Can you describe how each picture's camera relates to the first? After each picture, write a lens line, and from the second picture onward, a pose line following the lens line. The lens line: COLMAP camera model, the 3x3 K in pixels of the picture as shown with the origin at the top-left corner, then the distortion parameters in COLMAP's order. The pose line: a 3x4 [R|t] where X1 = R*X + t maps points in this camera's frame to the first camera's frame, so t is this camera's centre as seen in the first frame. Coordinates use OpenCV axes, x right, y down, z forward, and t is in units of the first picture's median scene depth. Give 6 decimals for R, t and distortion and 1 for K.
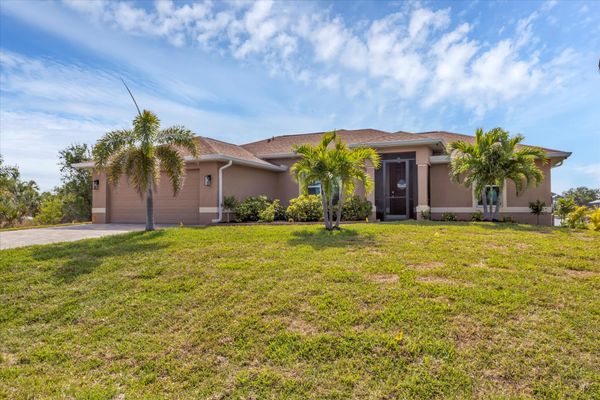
lens RADIAL K [[416.4, 0, 304.5], [0, 416.4, 202.7], [0, 0, 1]] dist [0.025453, -0.002662]
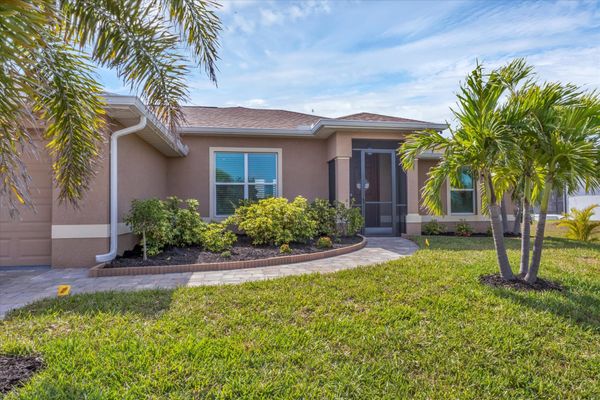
lens RADIAL K [[368.7, 0, 299.3], [0, 368.7, 203.0], [0, 0, 1]] dist [0.020257, -0.000697]
pose [[0.847262, 0.004825, 0.531154, -0.252055], [-0.005551, 0.999985, -0.000229, -0.011784], [-0.531147, -0.002755, 0.847275, 0.597506]]
